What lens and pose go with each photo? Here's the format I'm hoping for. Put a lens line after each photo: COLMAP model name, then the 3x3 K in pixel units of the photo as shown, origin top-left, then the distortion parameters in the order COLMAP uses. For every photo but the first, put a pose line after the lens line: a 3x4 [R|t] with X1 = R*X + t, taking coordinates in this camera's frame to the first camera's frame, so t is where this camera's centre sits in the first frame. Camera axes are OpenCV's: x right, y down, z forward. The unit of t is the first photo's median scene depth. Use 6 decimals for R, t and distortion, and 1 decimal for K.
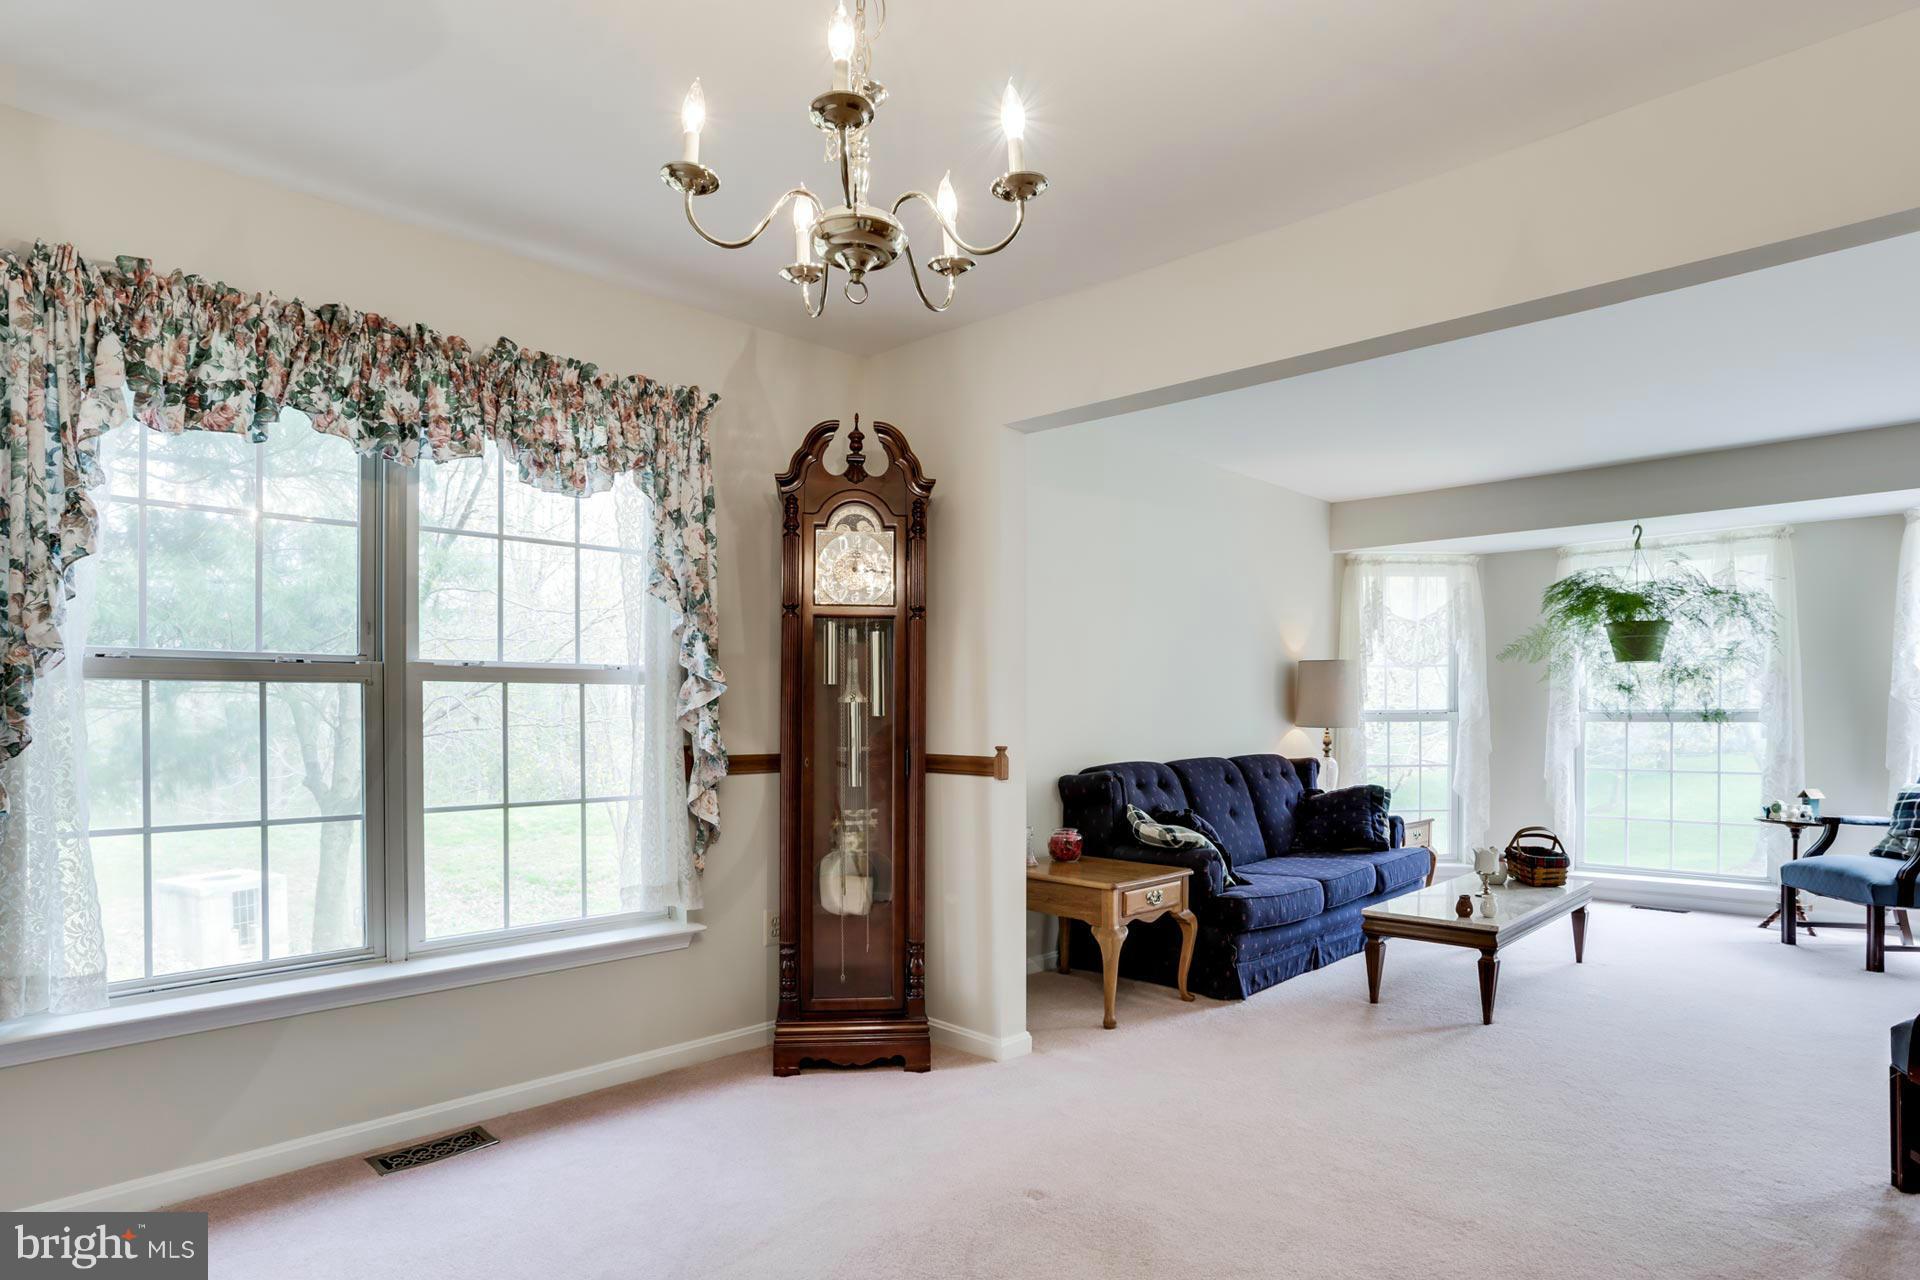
lens RADIAL K [[1121.2, 0, 961.2], [0, 1121.2, 713.1], [0, 0, 1]] dist [0.001825, 0.001123]
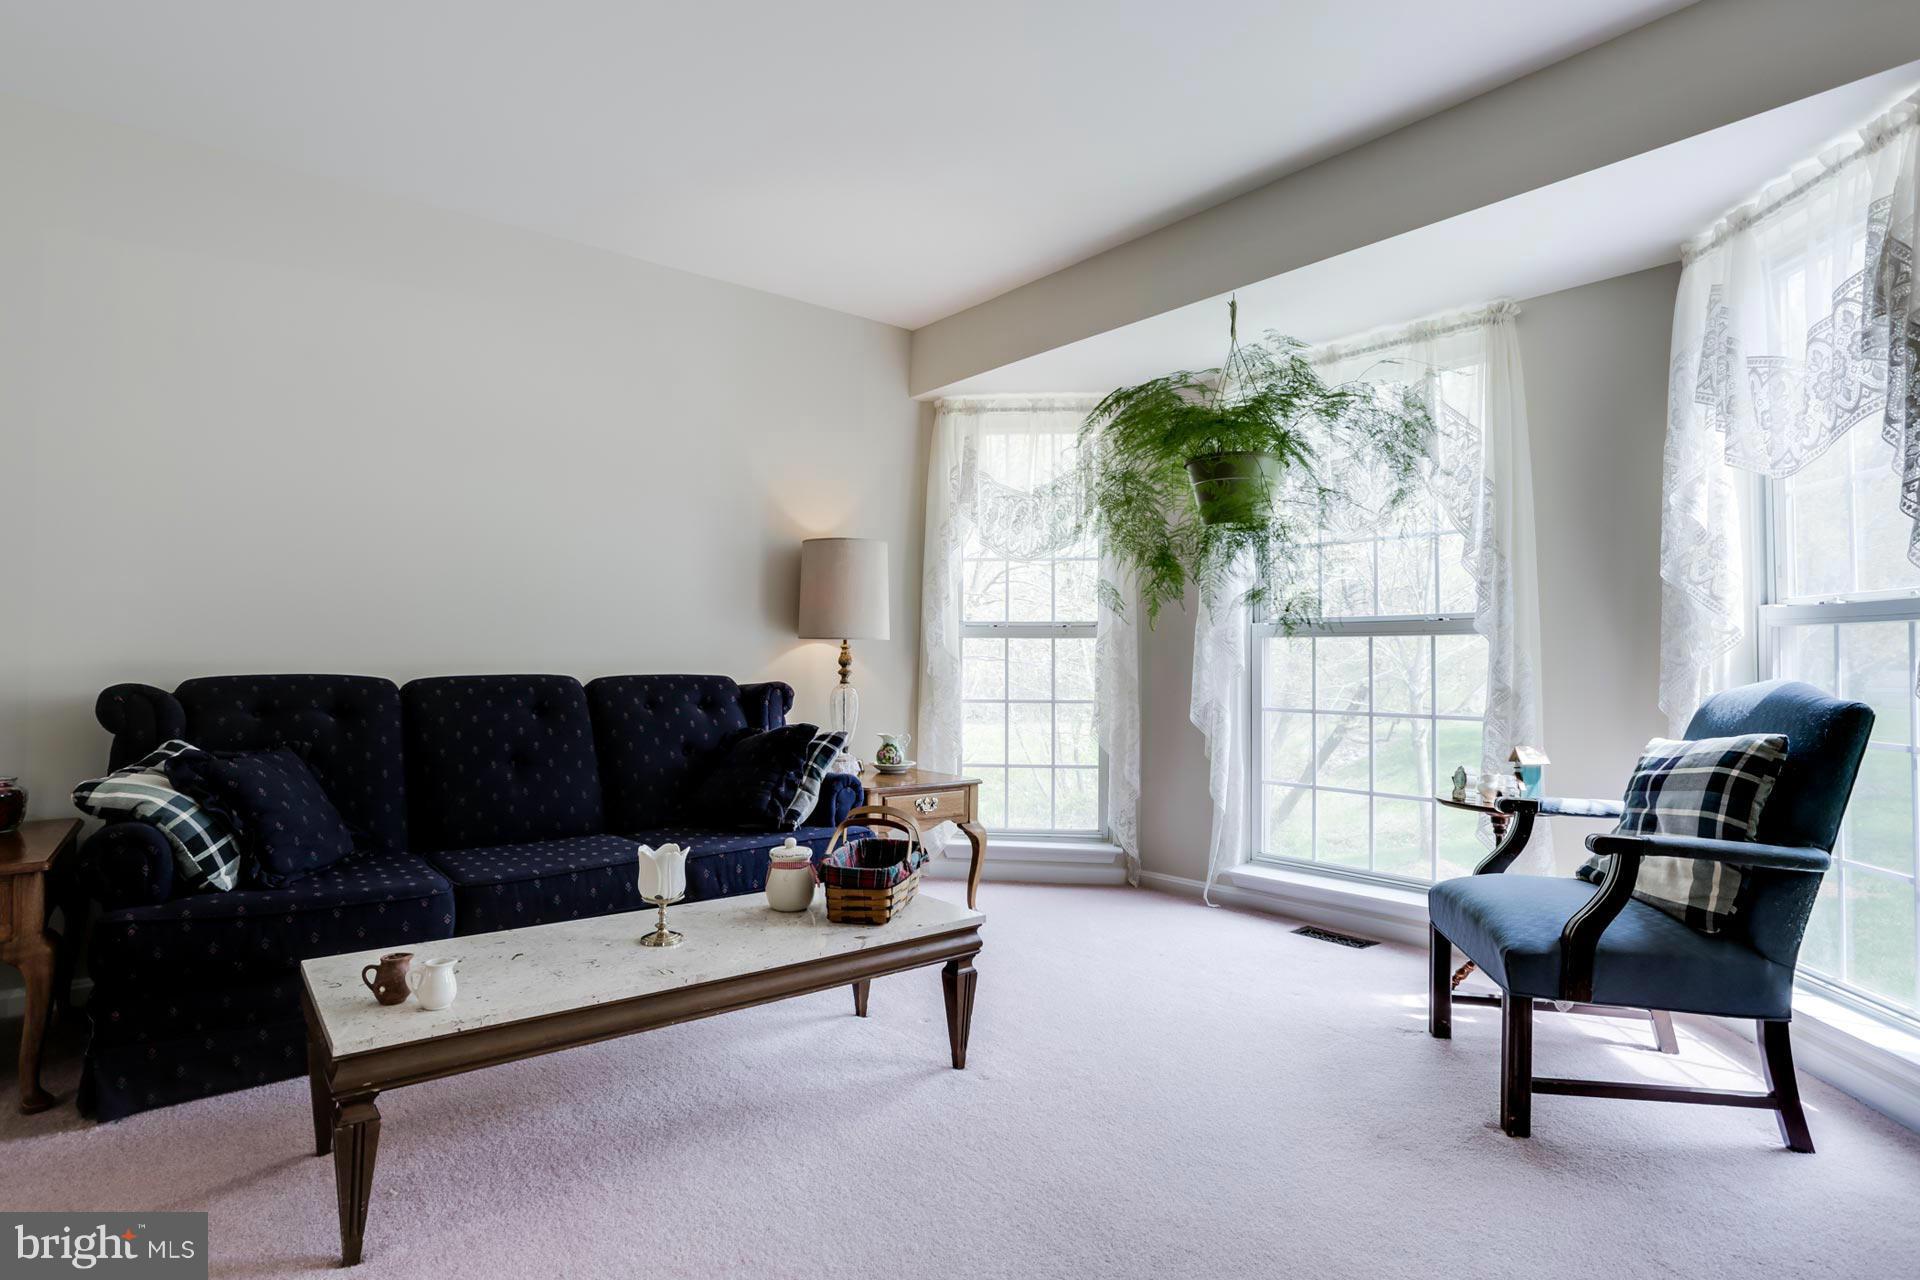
lens RADIAL K [[965.7, 0, 964.6], [0, 965.7, 631.2], [0, 0, 1]] dist [-0.052613, 0.000715]
pose [[0.988445, 0.007296, -0.151406, 0.542496], [-0.011958, 0.999481, -0.029904, 0.027158], [0.151110, 0.031369, 0.988019, 0.479101]]
